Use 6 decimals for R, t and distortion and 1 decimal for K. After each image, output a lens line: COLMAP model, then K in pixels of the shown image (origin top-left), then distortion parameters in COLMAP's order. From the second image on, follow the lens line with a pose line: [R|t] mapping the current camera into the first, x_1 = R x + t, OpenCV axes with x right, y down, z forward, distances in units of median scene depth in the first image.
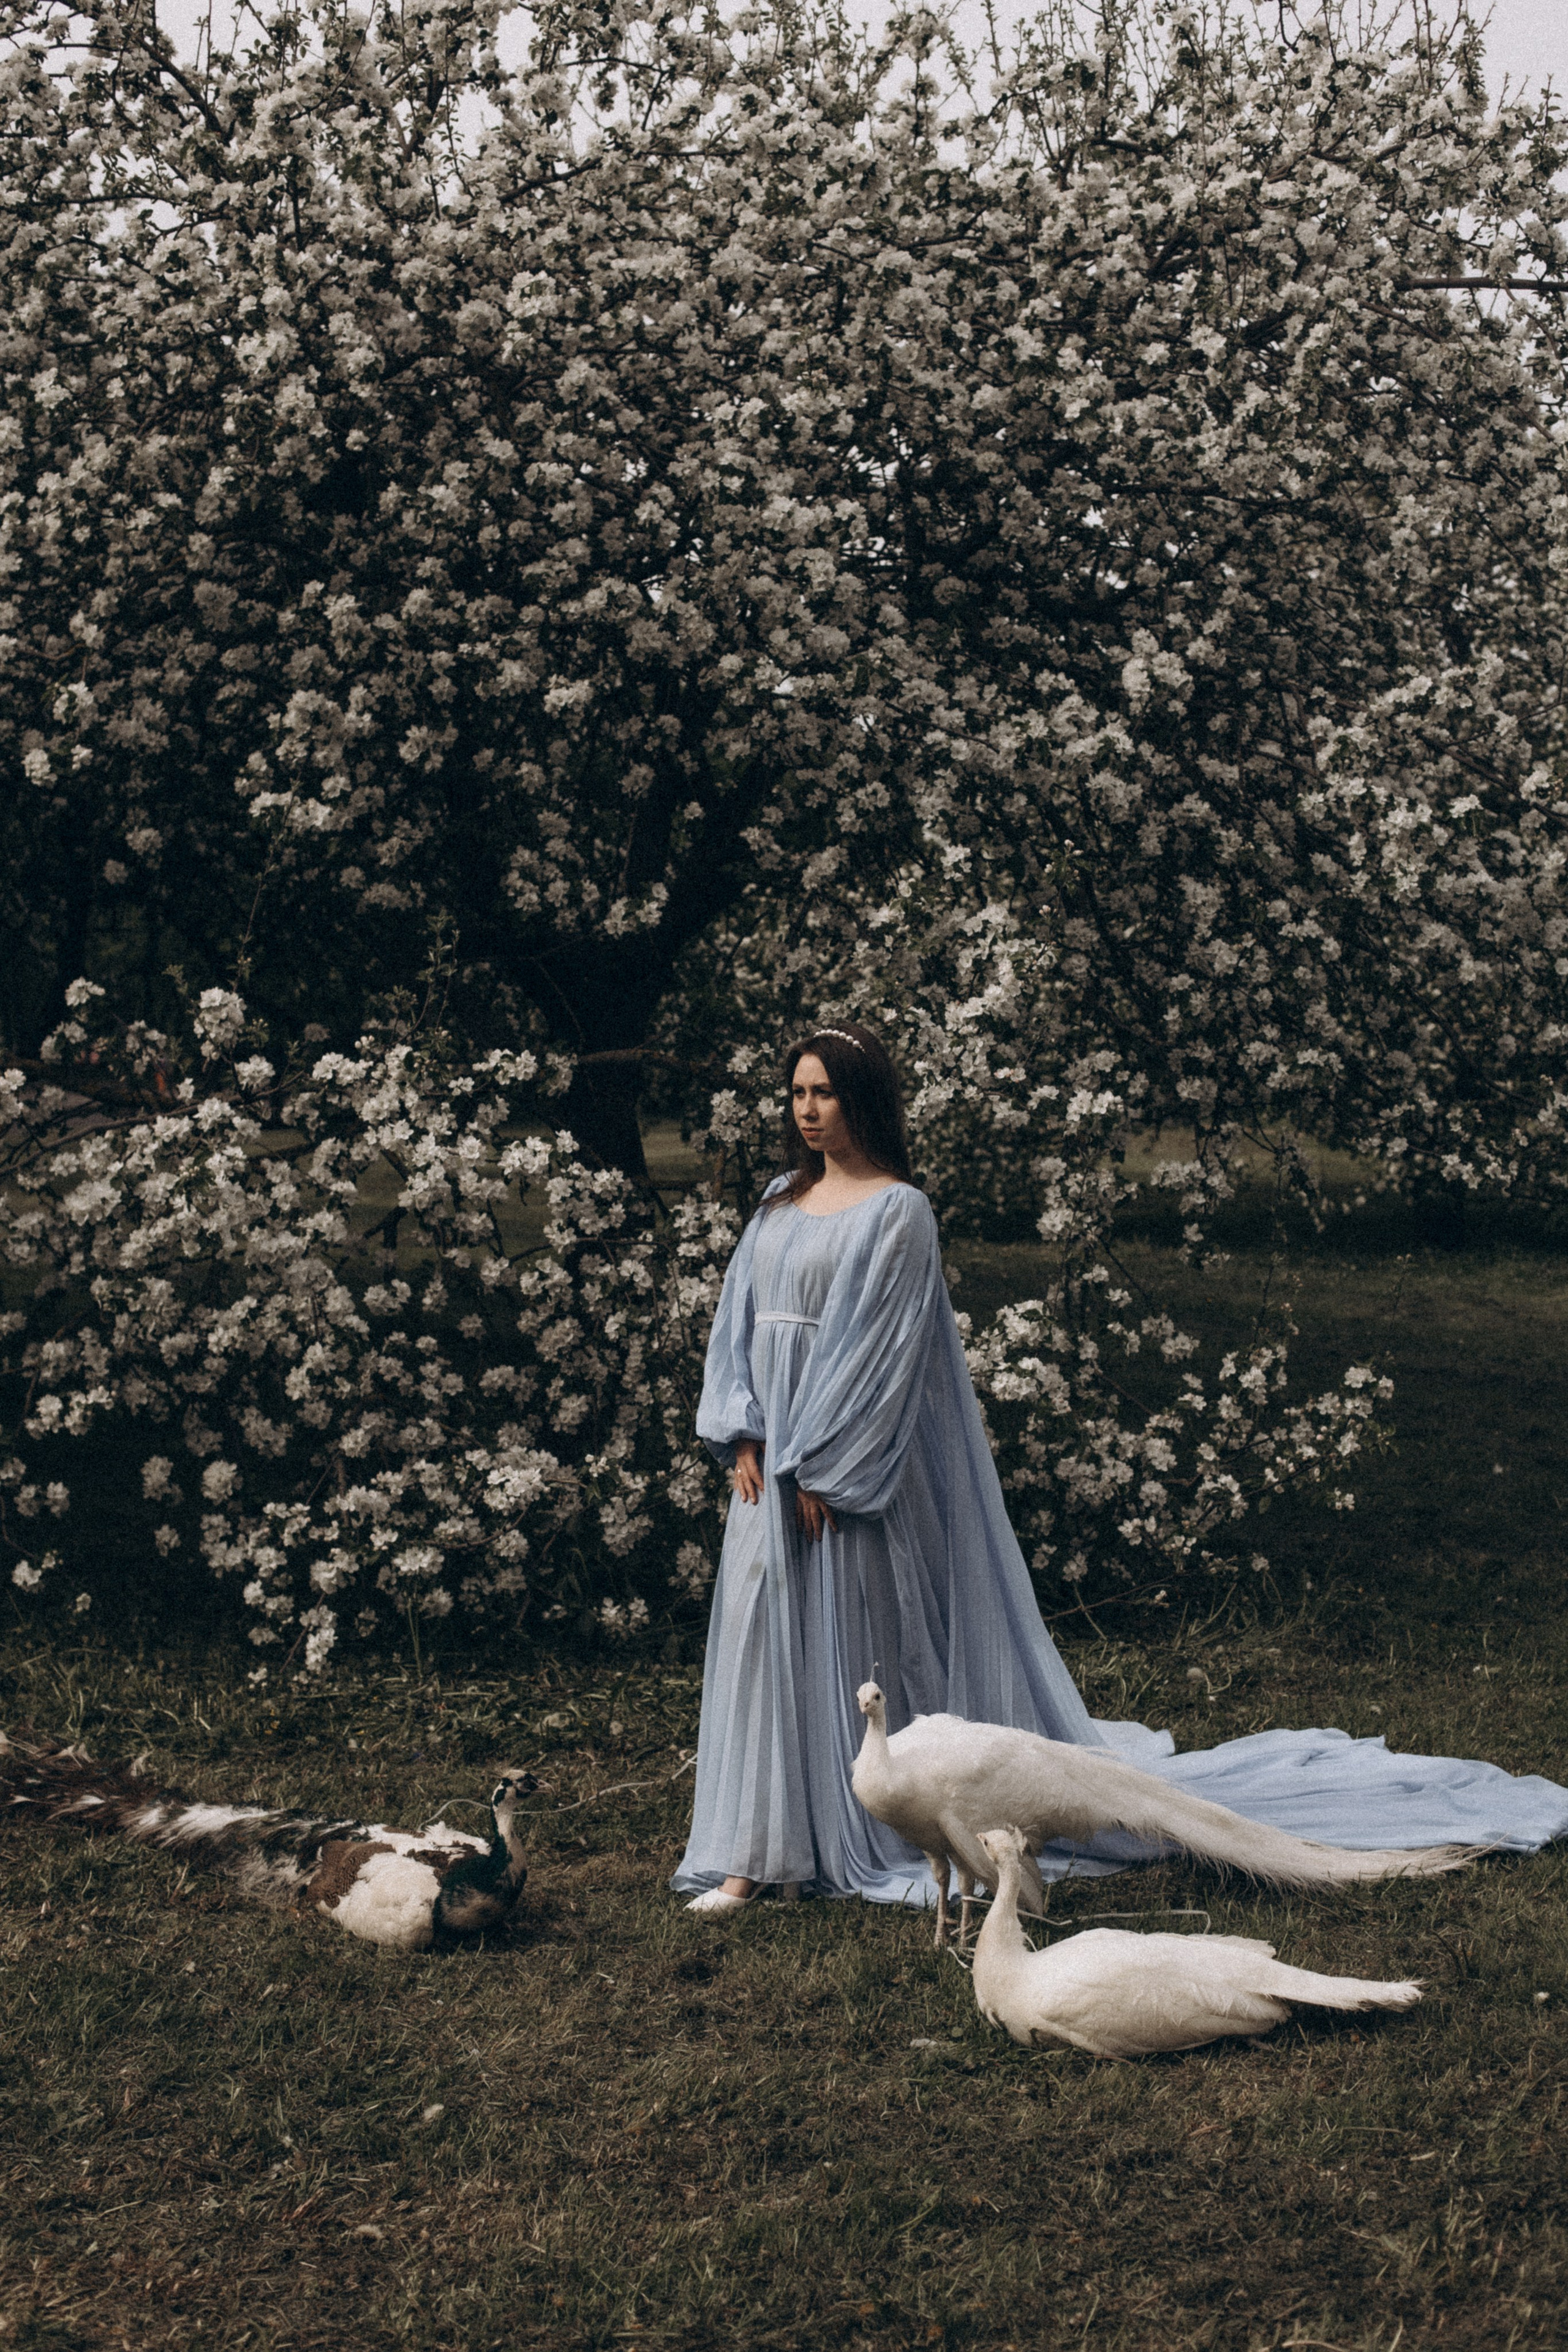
lens RADIAL K [[3348.6, 0, 784.0], [0, 3348.6, 1176.0], [0, 0, 1]] dist [0.171448, -1.269473]
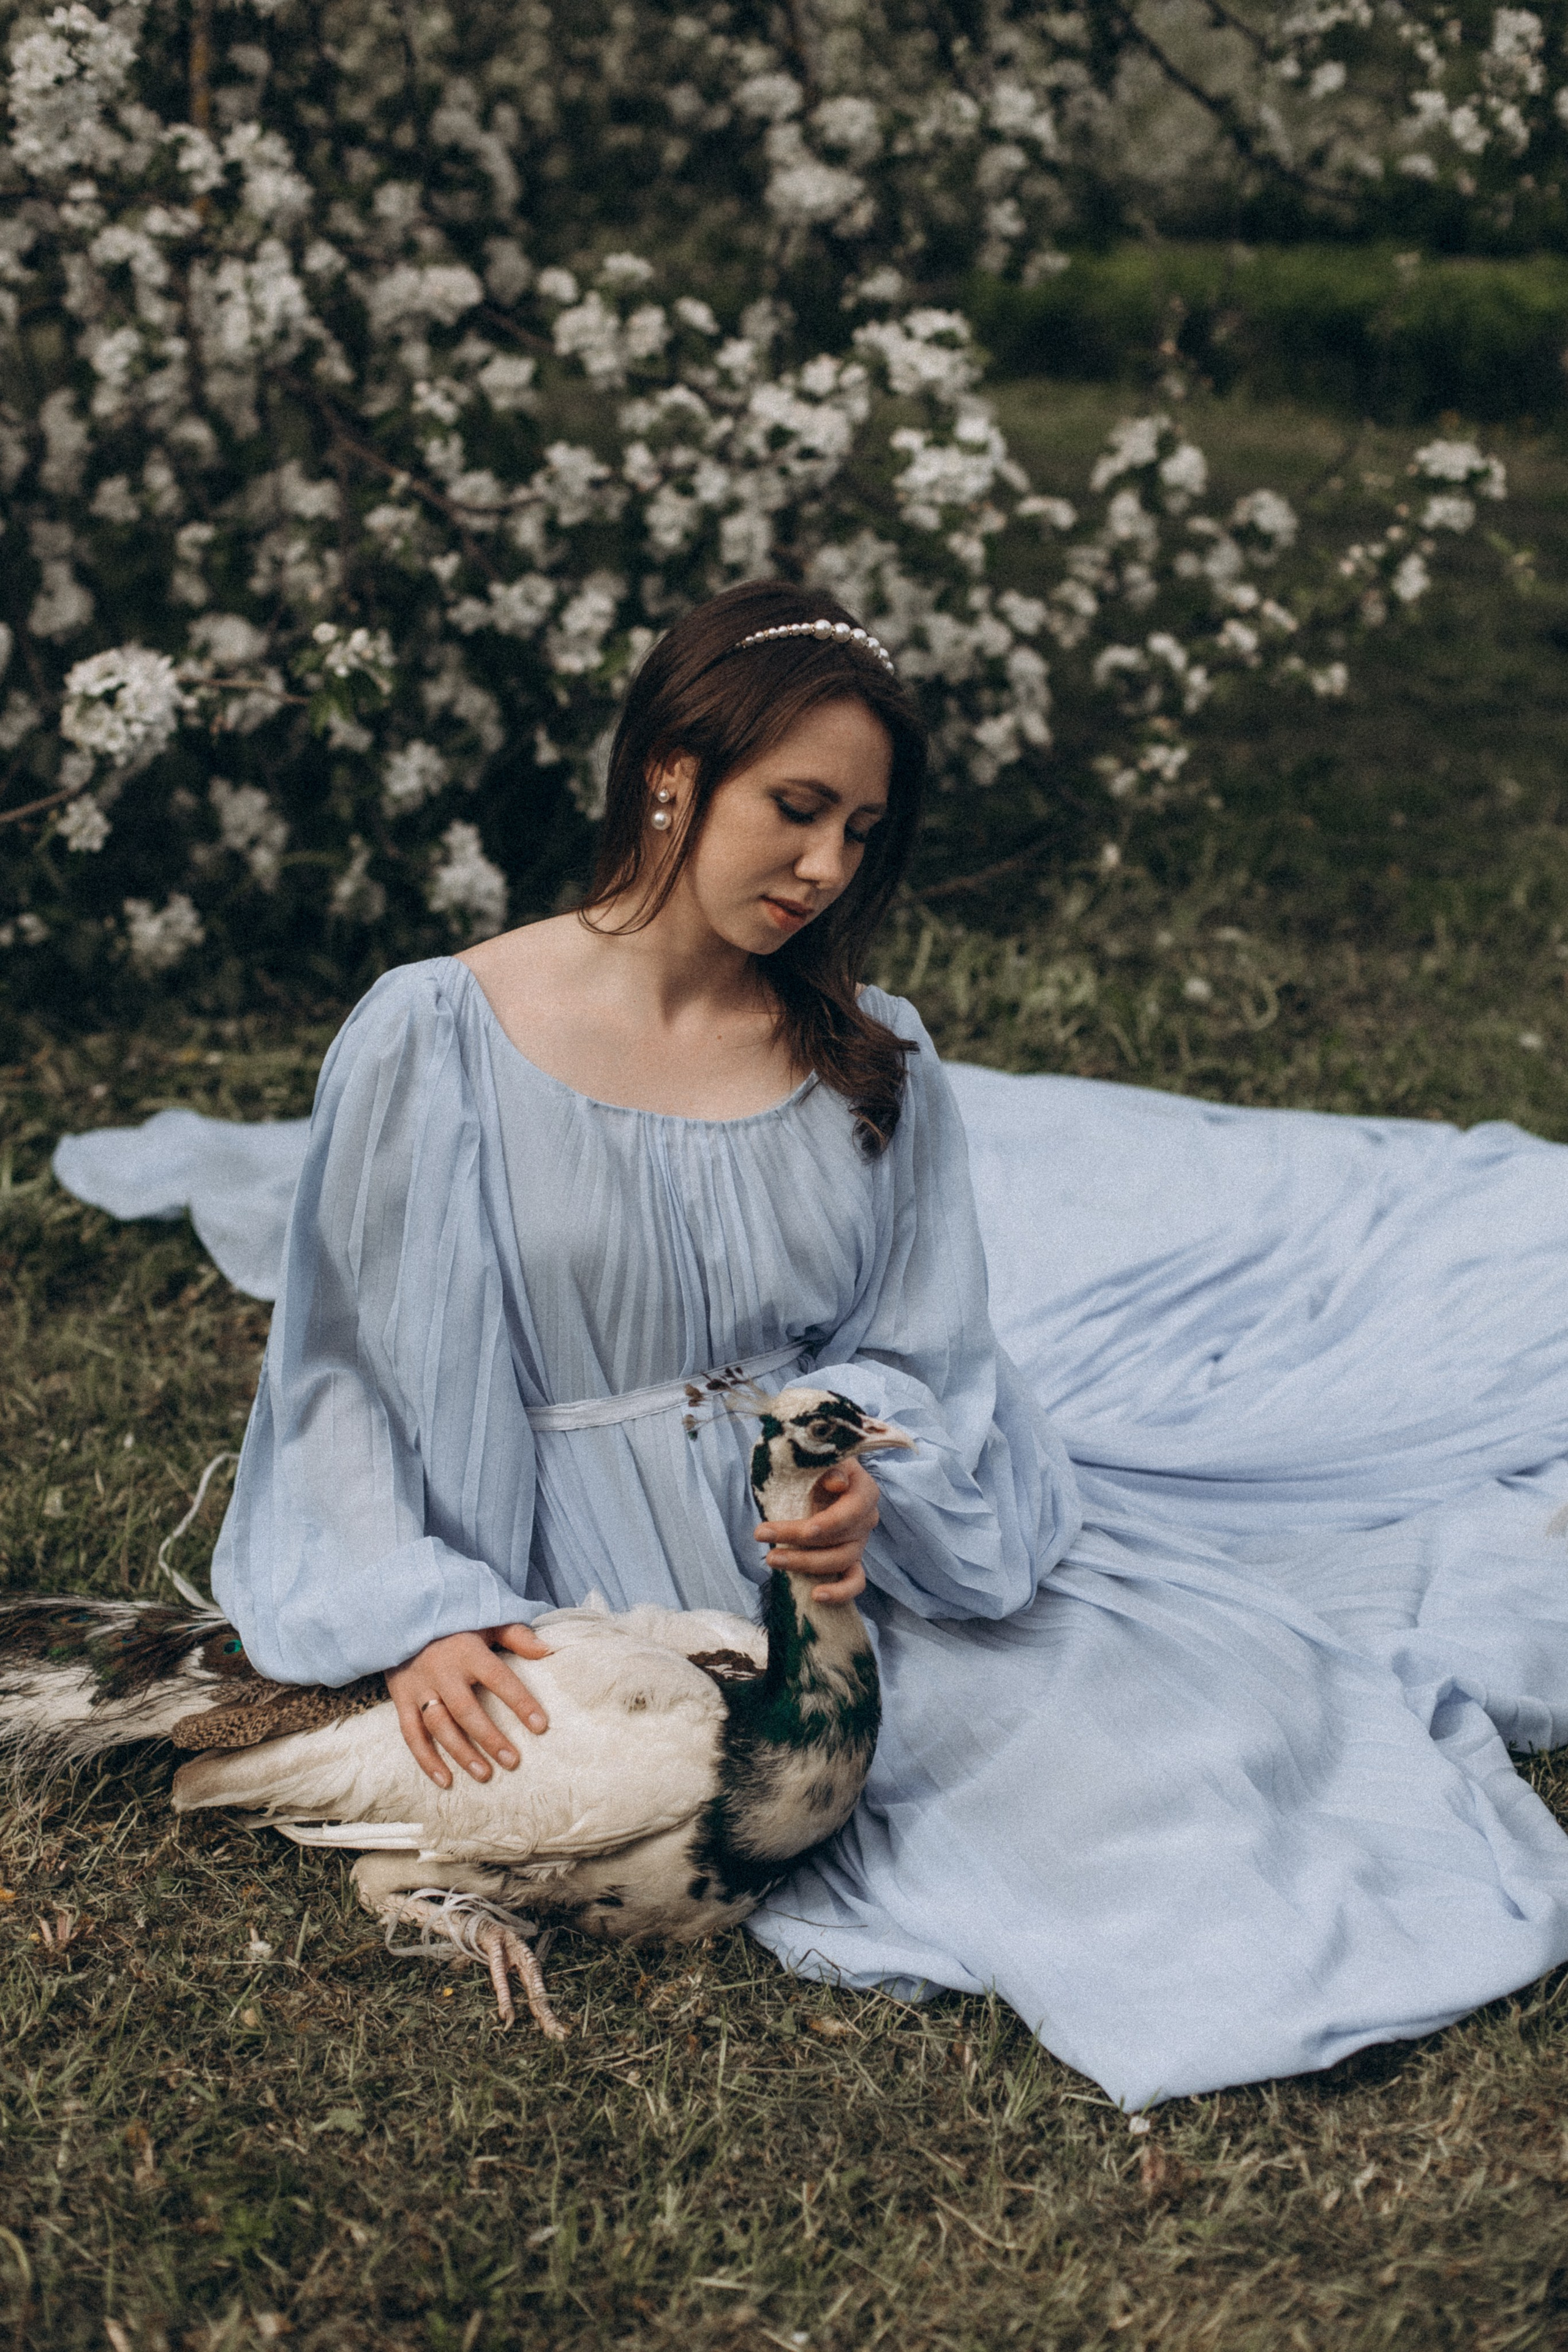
lens RADIAL K [[3348.6, 0, 784.0], [0, 3348.6, 1176.0], [0, 0, 1]] dist [0.171448, -1.269473]
pose [[0.934529, -0.072612, 0.348400, -0.134862], [-0.017743, 0.968241, 0.249388, 0.034815], [-0.355444, -0.239242, 0.903561, 0.467491]]
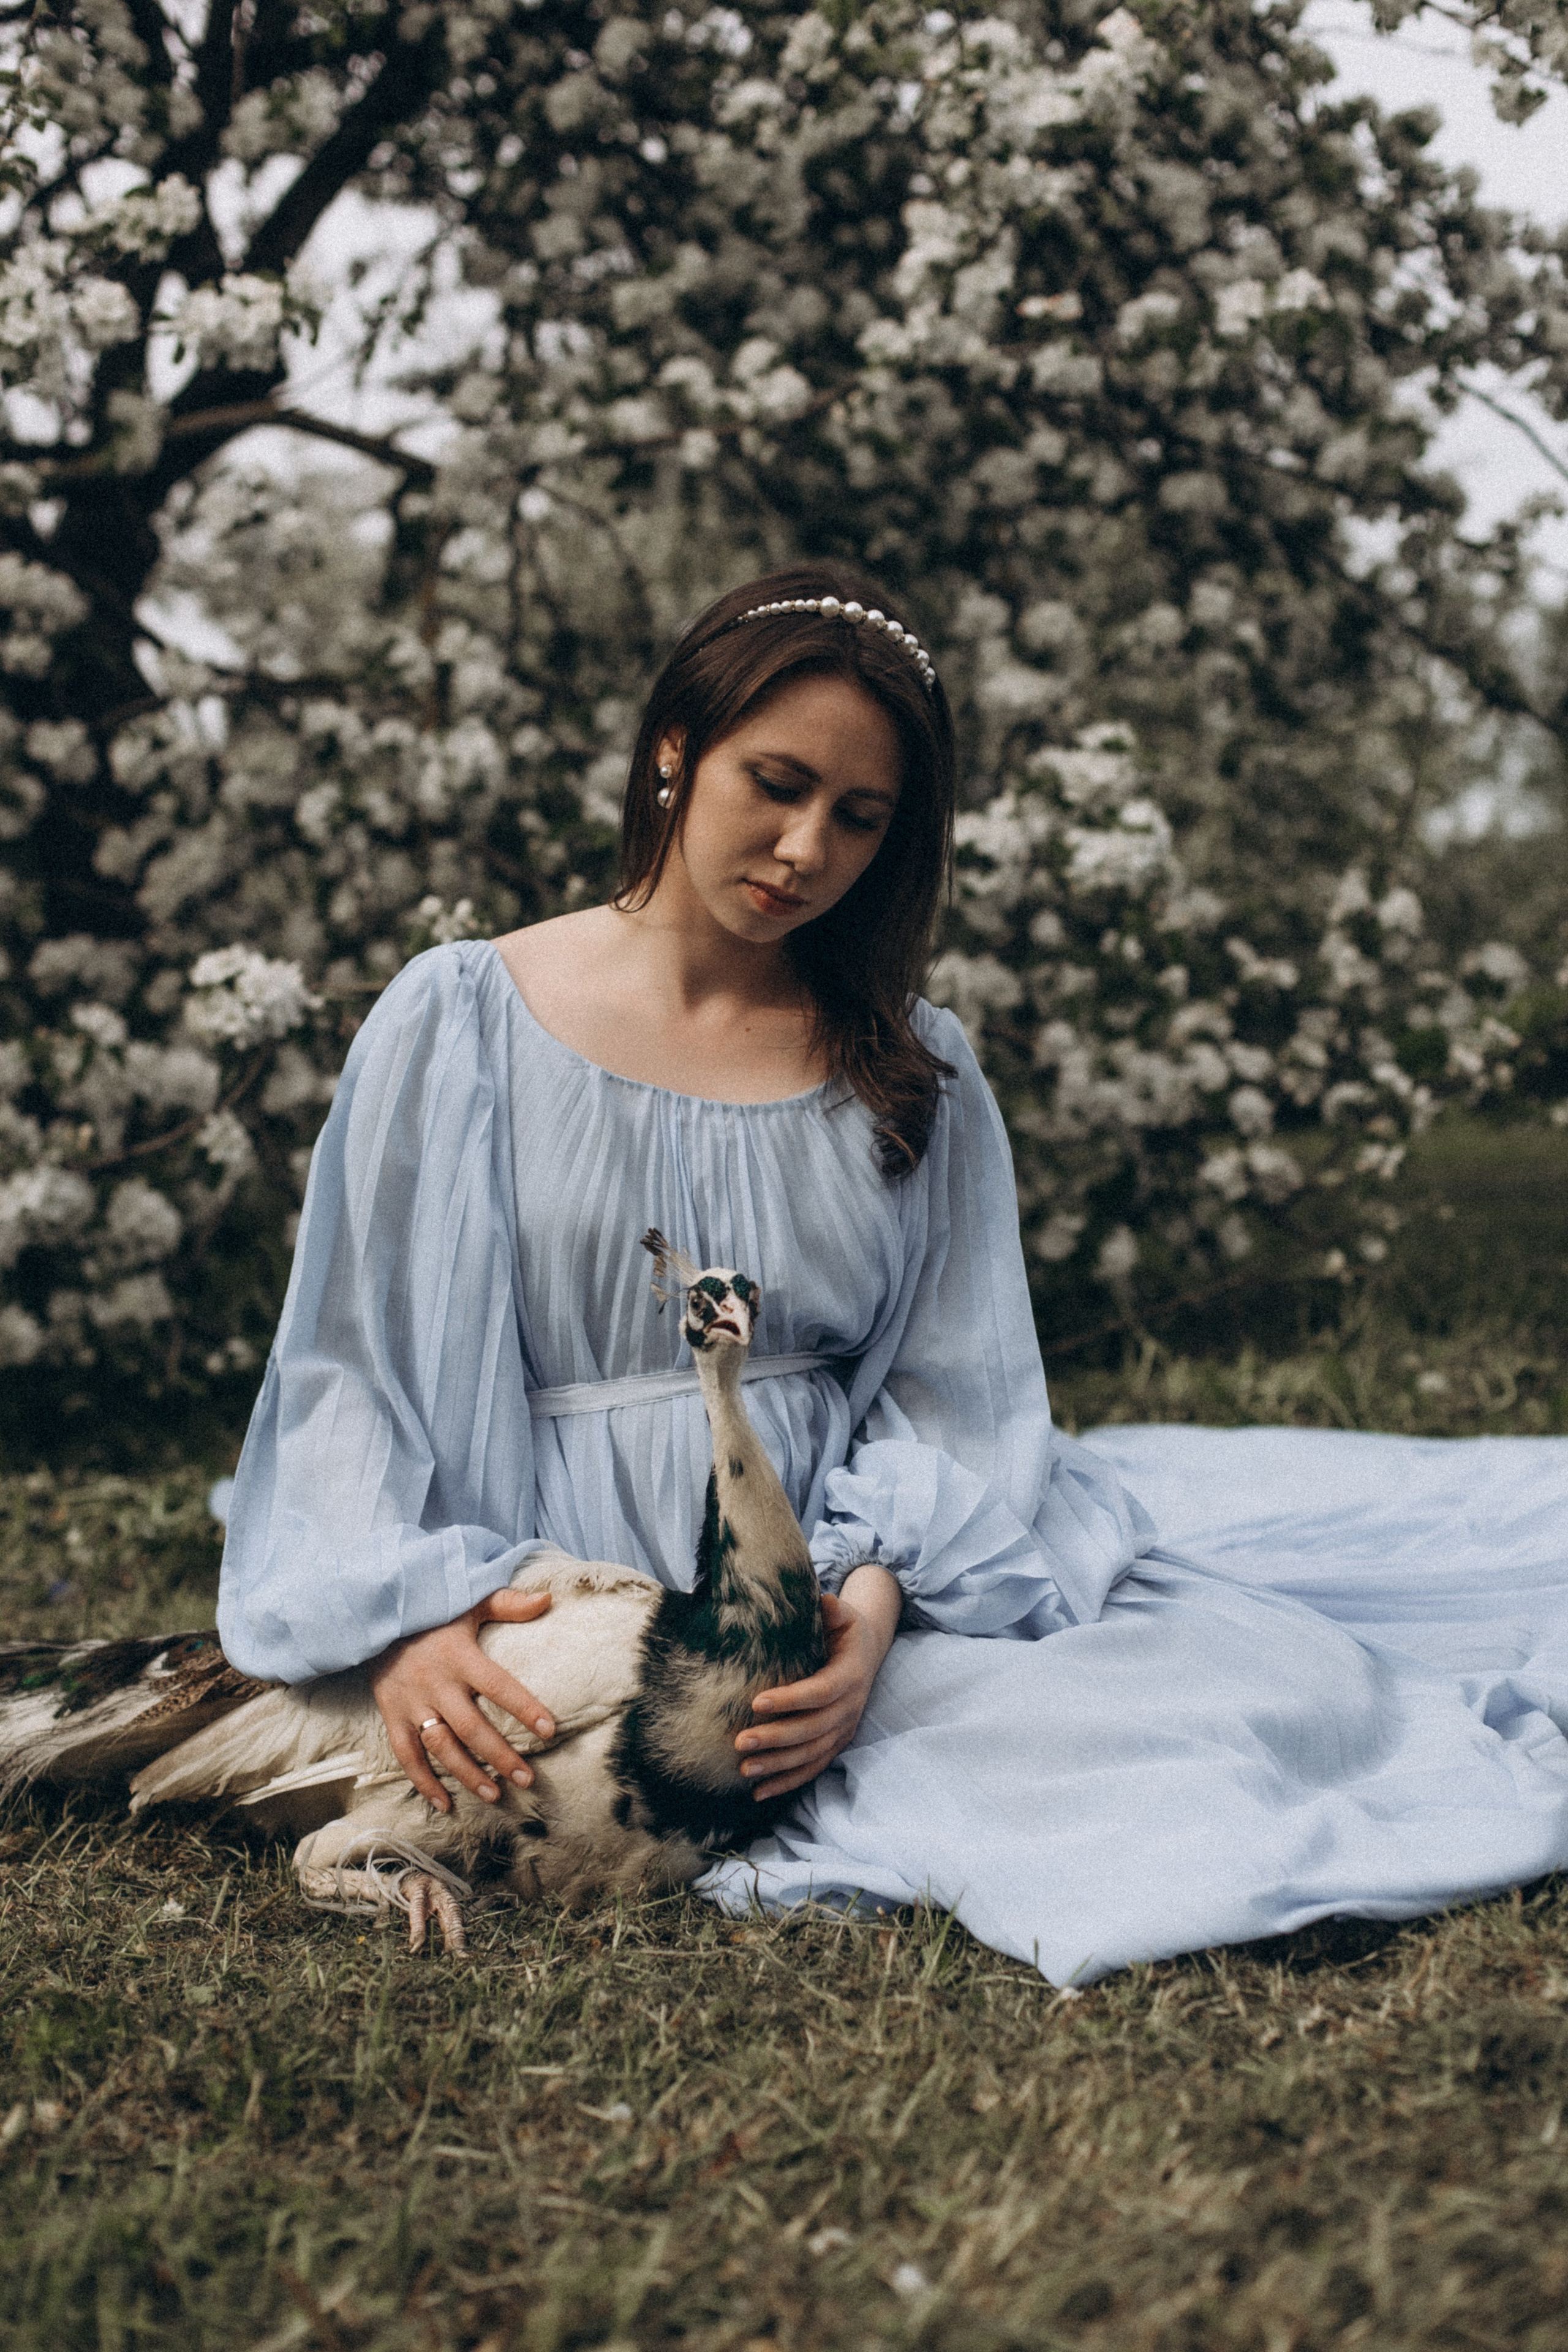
lens RADIAL K [[3377.7, 0, 784.0], [0, 3377.7, 1176.0], [0, 0, 1]] dist [0.077972, -0.646778]
pose [[0.973207, -0.043150, 0.225845, -0.097708], [0.047442, 0.998781, -0.013611, 0.108220], [-0.224982, 0.023961, 0.974068, 0.450846]]
